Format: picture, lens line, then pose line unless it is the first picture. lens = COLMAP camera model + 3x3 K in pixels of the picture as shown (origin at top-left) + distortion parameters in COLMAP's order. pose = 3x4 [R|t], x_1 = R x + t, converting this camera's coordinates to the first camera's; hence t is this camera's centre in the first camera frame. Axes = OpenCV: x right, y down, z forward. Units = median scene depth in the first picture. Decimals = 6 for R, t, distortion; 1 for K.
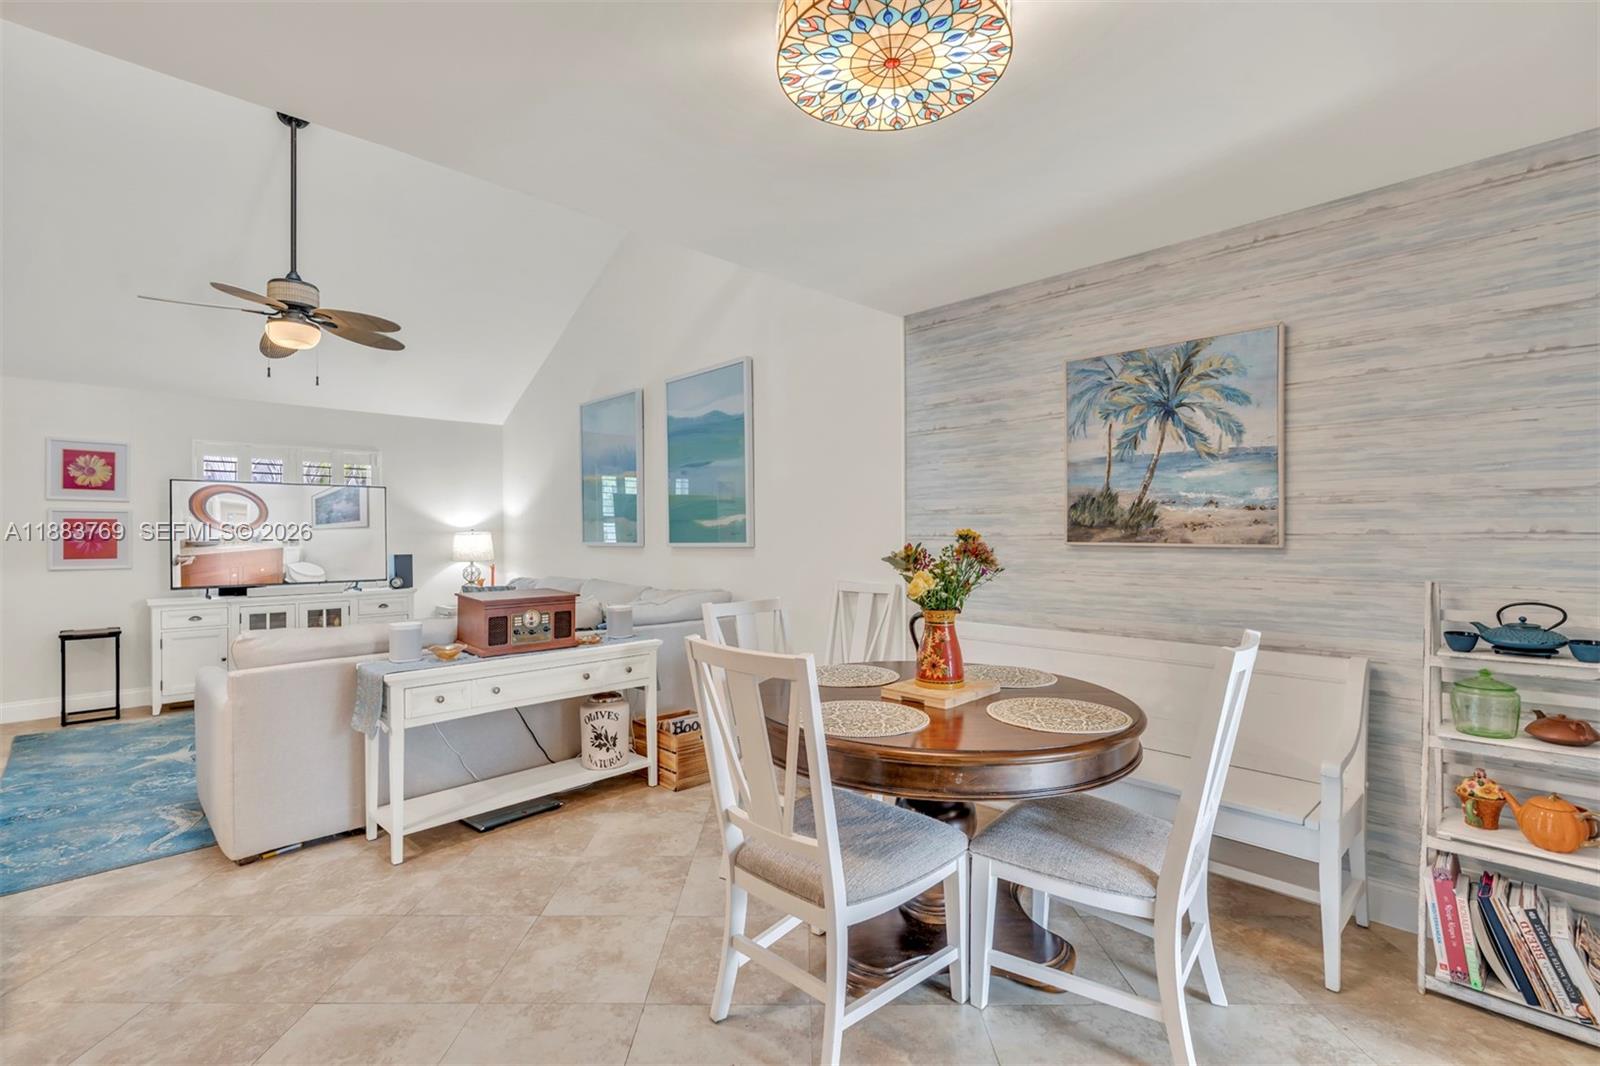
lens RADIAL K [[736.3, 0, 797.5], [0, 736.3, 528.8], [0, 0, 1]] dist [-0.009680, 0.003696]
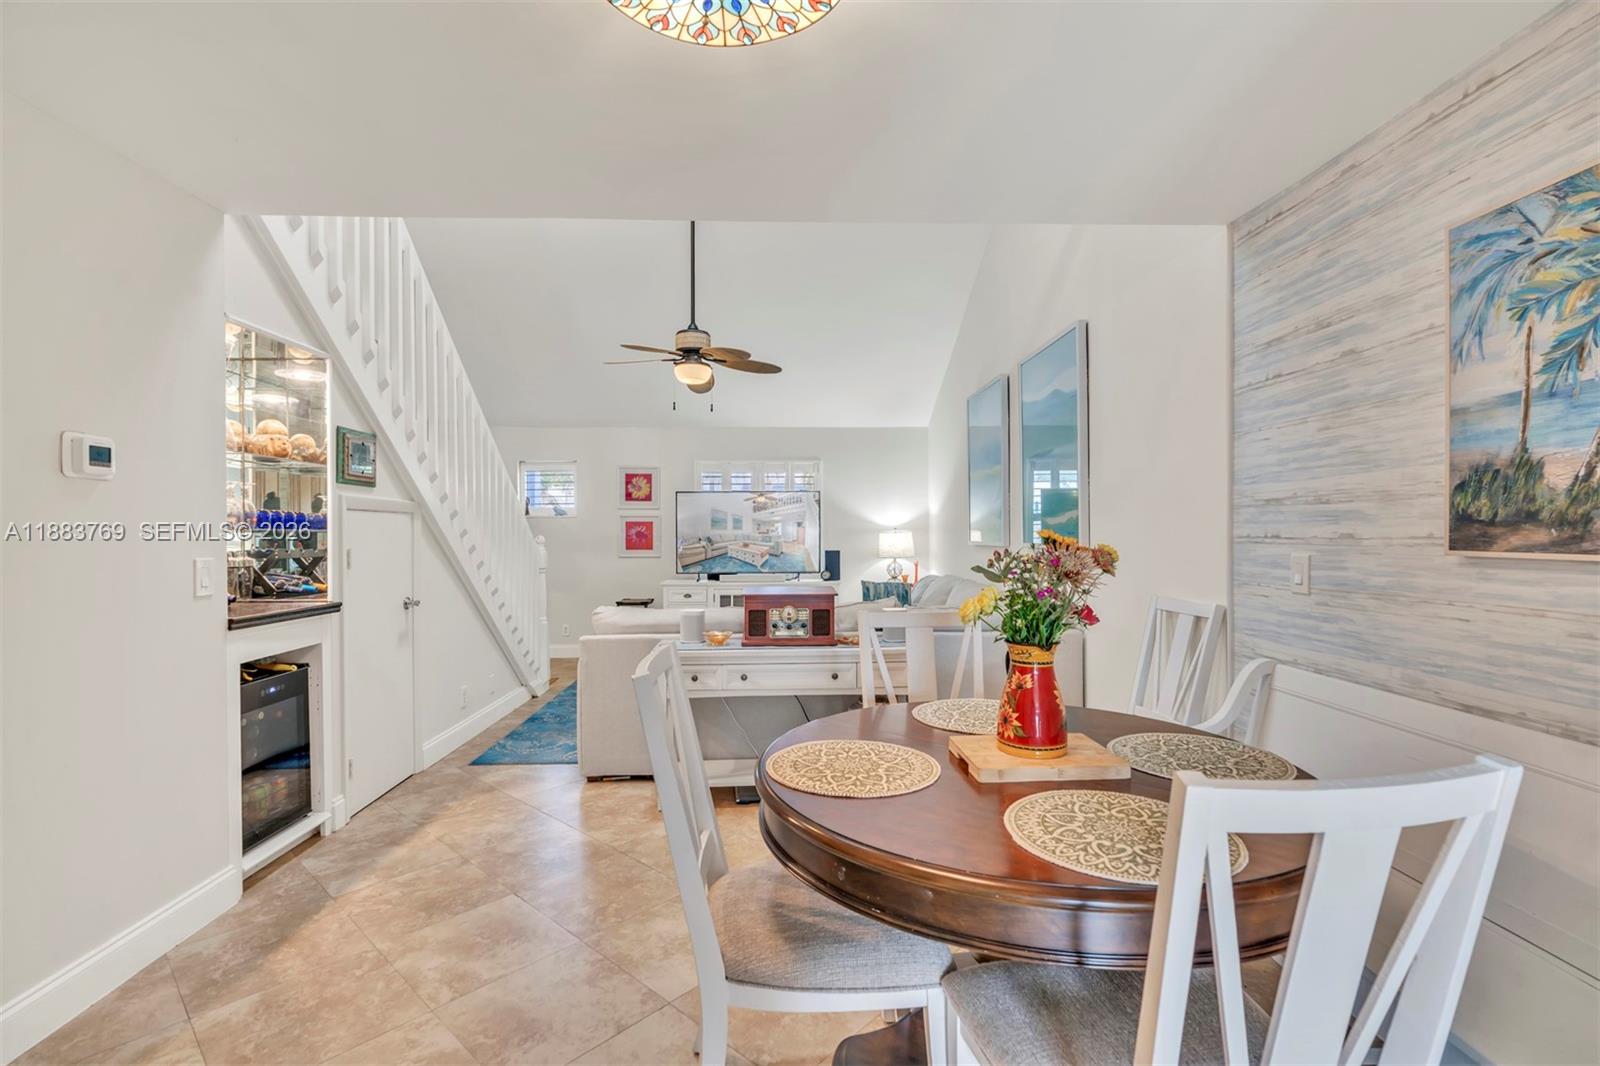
lens RADIAL K [[736.3, 0, 785.3], [0, 736.3, 536.4], [0, 0, 1]] dist [-0.009680, 0.003696]
pose [[0.733408, 0.005428, -0.679767, 0.338522], [0.003449, 0.999926, 0.011706, -0.001078], [0.679780, -0.010930, 0.733334, 0.218995]]
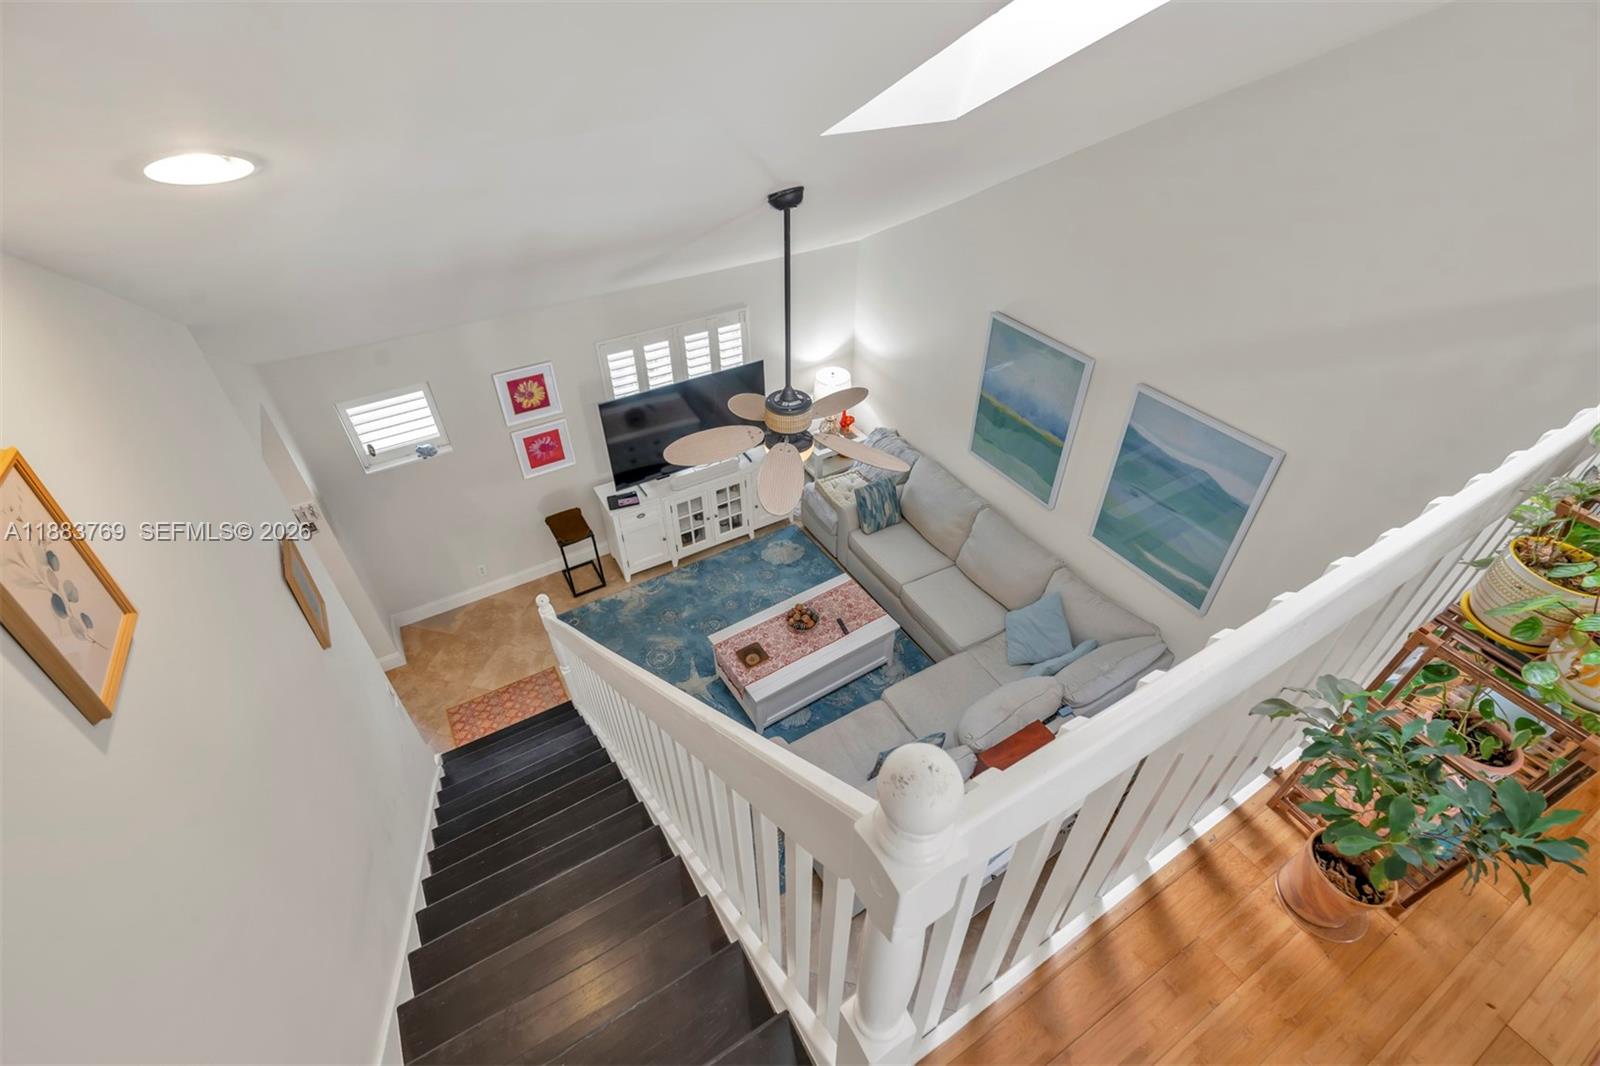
lens RADIAL K [[736.3, 0, 788.2], [0, 736.3, 531.0], [0, 0, 1]] dist [-0.009680, 0.003696]
pose [[0.974990, 0.143177, -0.169985, -0.617055], [0.001757, 0.759851, 0.650095, -0.955015], [0.222242, -0.634134, 0.740596, 0.275123]]
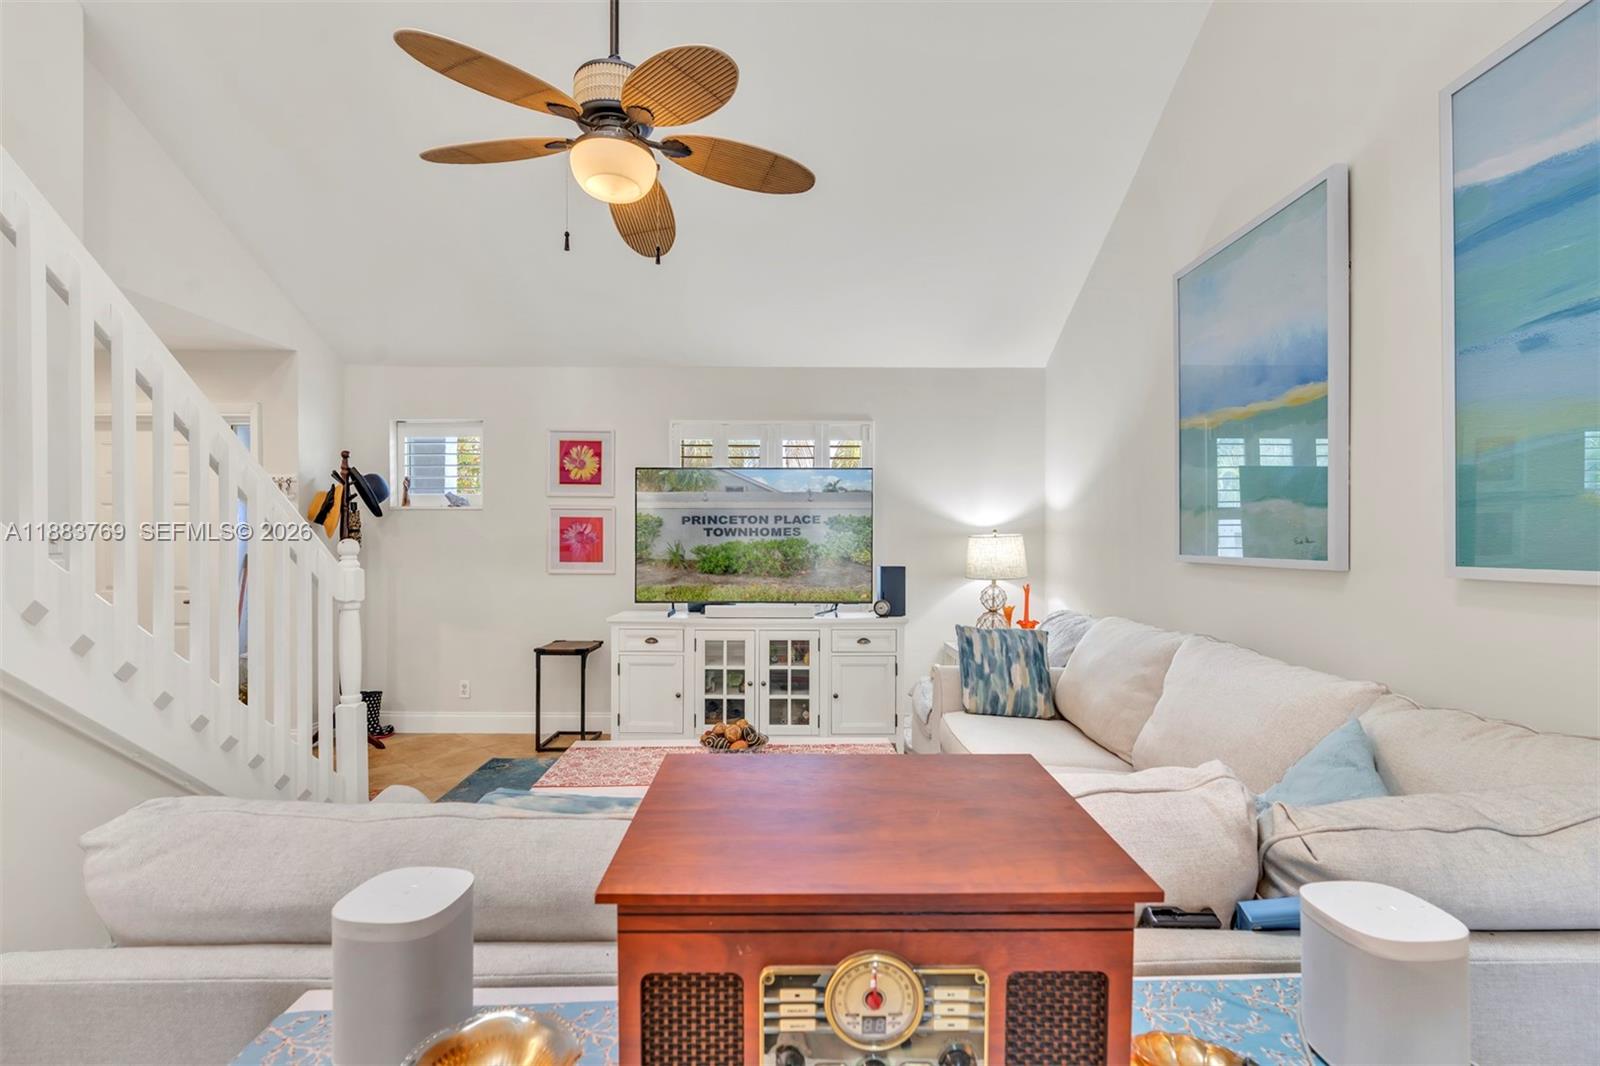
lens RADIAL K [[736.3, 0, 790.4], [0, 736.3, 540.0], [0, 0, 1]] dist [-0.009680, 0.003696]
pose [[0.717296, 0.009835, -0.696699, -0.242498], [-0.002921, 0.999934, 0.011108, 0.005711], [0.696763, -0.005933, 0.717277, 0.827159]]
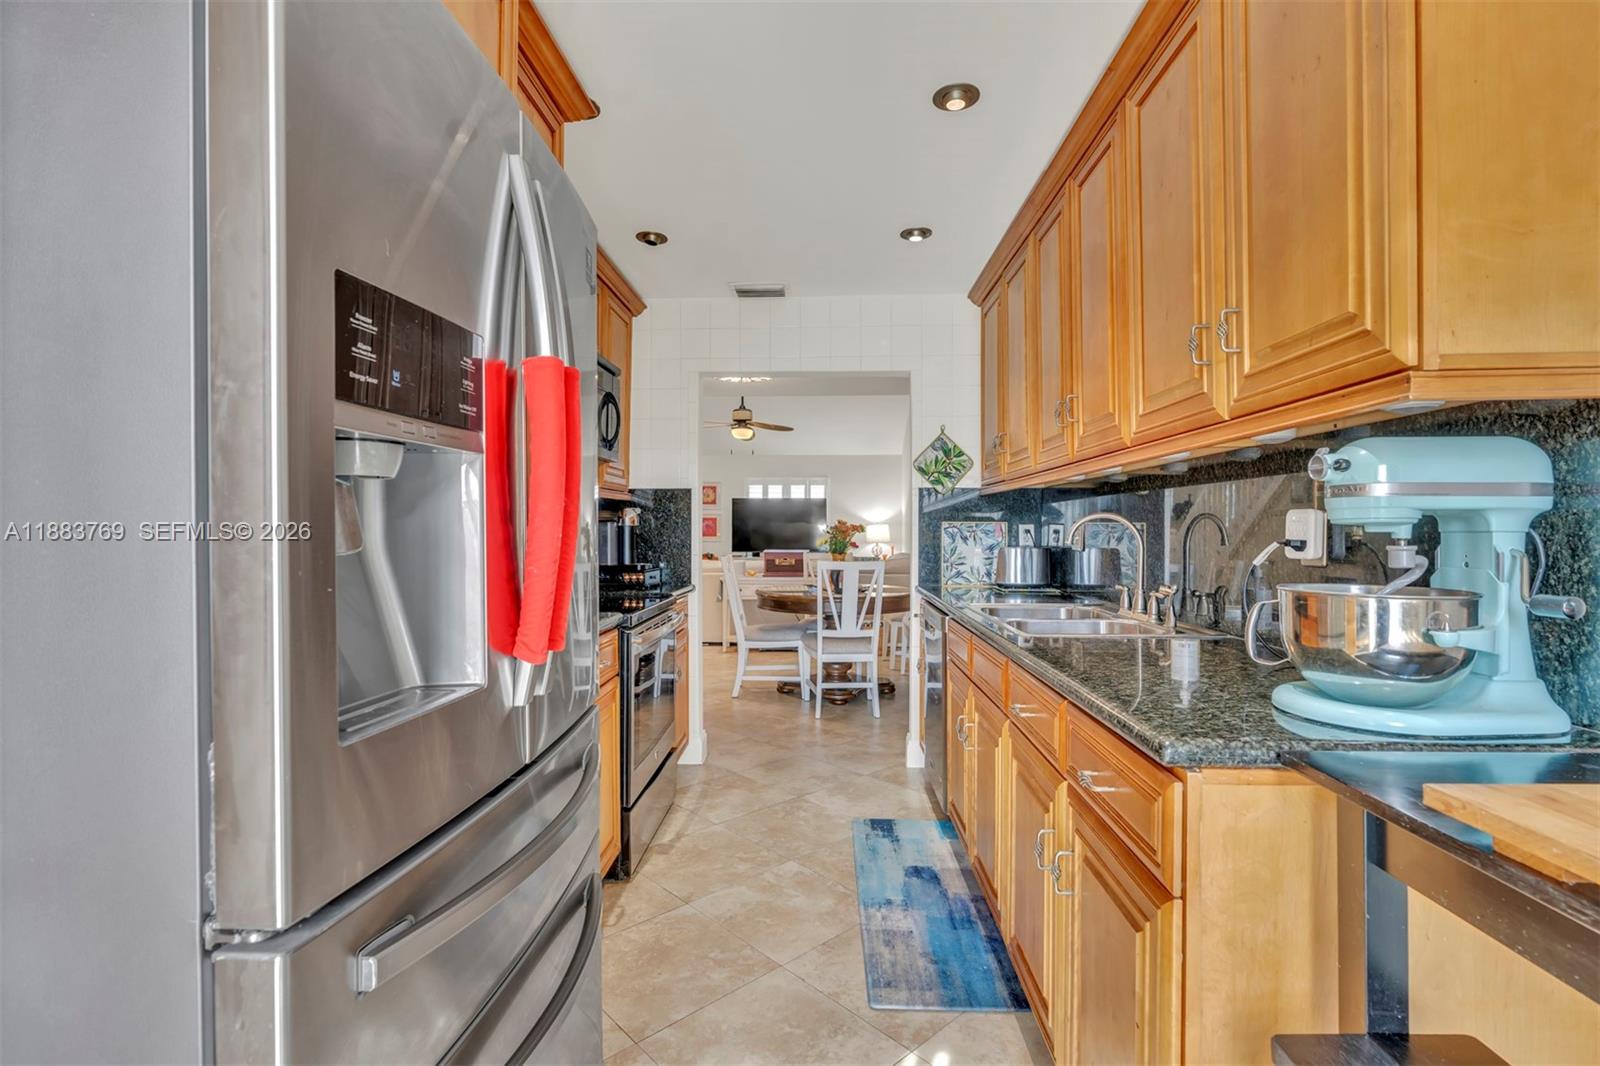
lens RADIAL K [[736.3, 0, 796.0], [0, 736.3, 531.1], [0, 0, 1]] dist [-0.009680, 0.003696]
pose [[0.691886, 0.005836, -0.721983, 1.210174], [0.000073, 0.999967, 0.008153, 0.012607], [0.722007, -0.005693, 0.691862, -0.487254]]
